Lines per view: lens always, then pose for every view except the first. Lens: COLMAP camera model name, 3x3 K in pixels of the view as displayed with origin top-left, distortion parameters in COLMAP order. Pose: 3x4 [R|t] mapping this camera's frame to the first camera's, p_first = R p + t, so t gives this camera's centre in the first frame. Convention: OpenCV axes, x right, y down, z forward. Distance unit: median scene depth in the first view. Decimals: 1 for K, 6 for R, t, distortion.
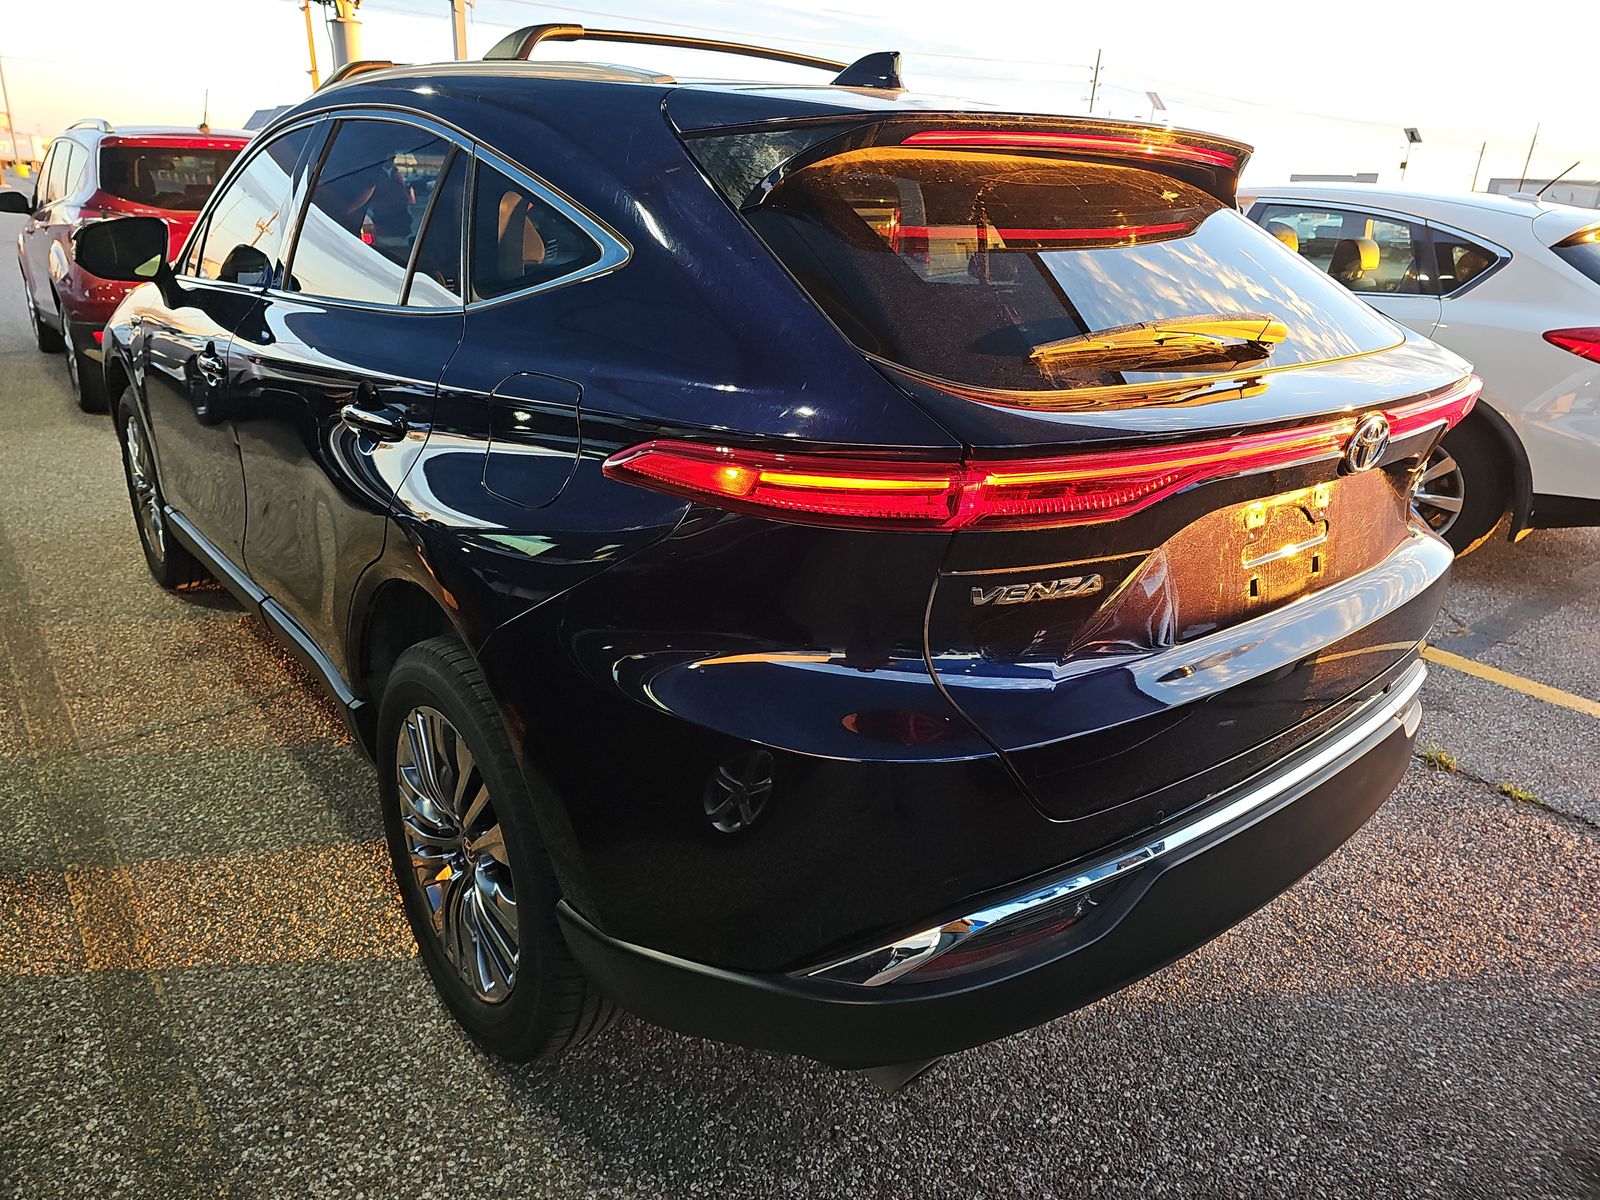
lens RADIAL K [[1064.2, 0, 800.0], [0, 1064.2, 600.0], [0, 0, 1]] dist [0.058541, -0.059854]
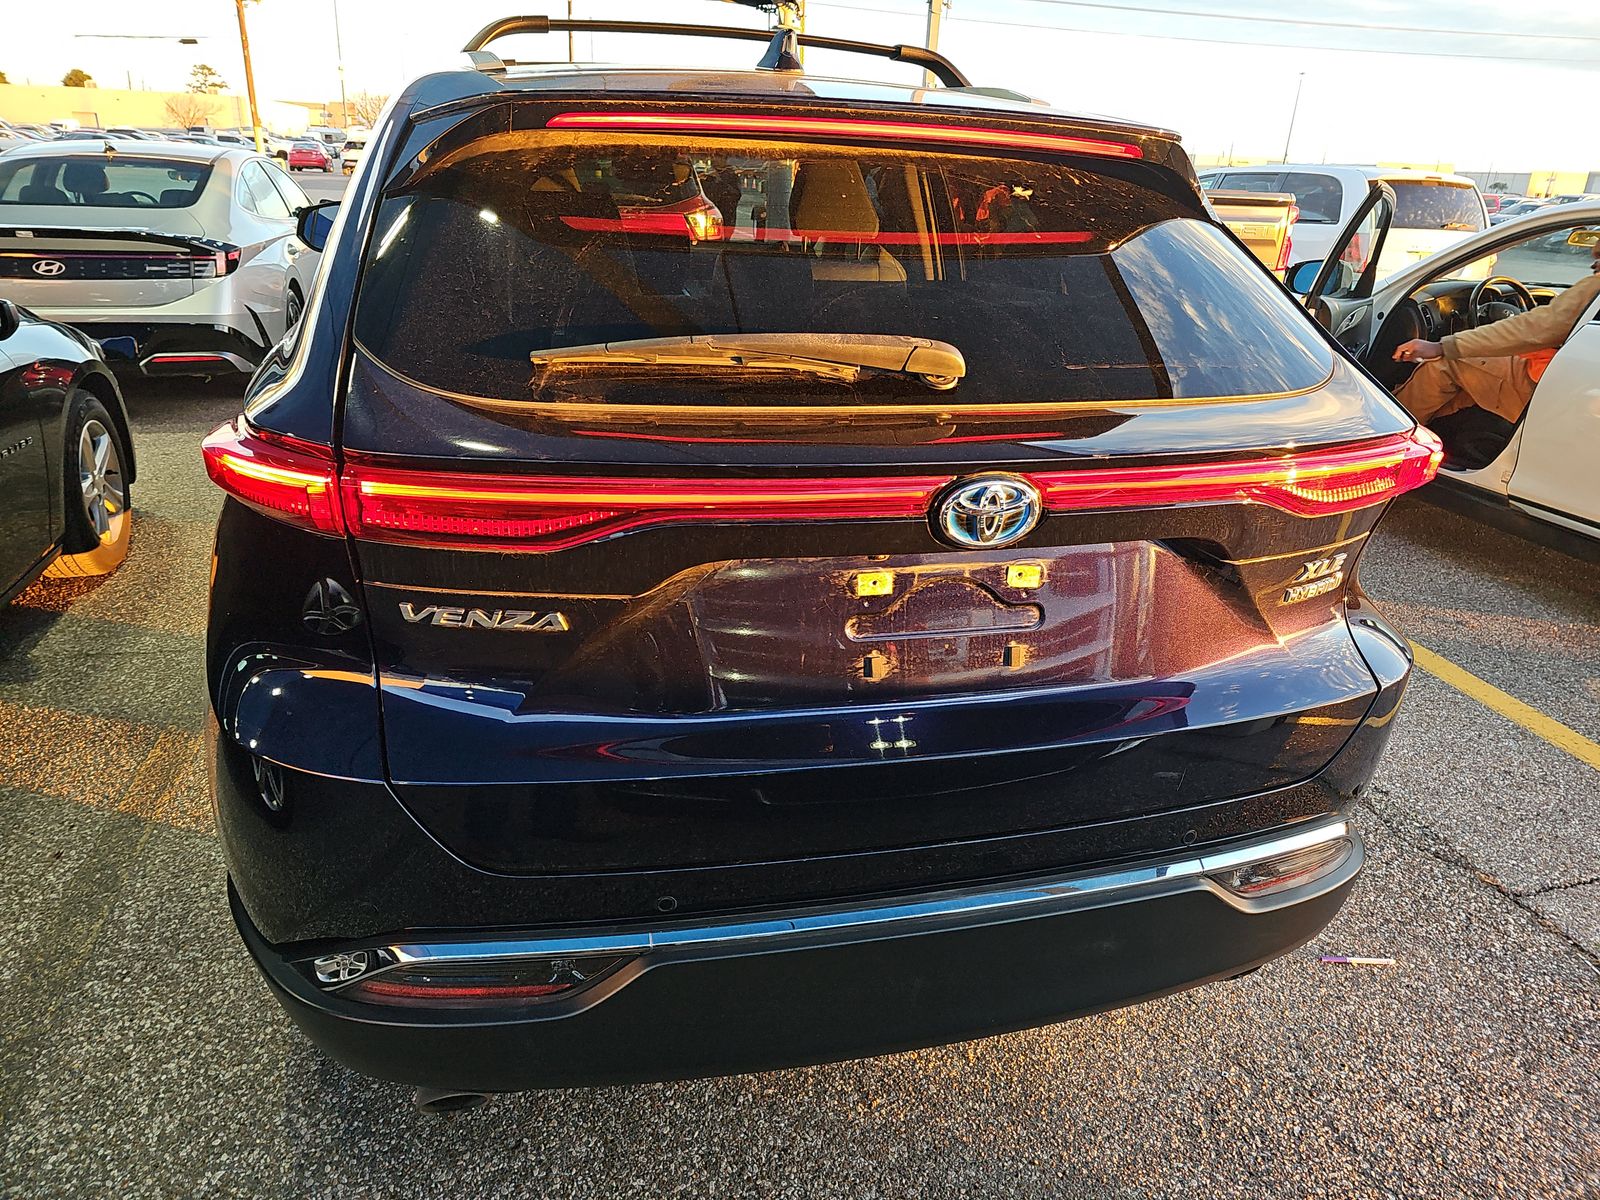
lens RADIAL K [[1061.7, 0, 801.1], [0, 1061.7, 610.2], [0, 0, 1]] dist [0.066930, -0.066488]
pose [[0.908516, 0.162954, -0.384765, 0.582083], [-0.159200, 0.986360, 0.041831, -0.069036], [0.386333, 0.023250, 0.922066, 0.189075]]
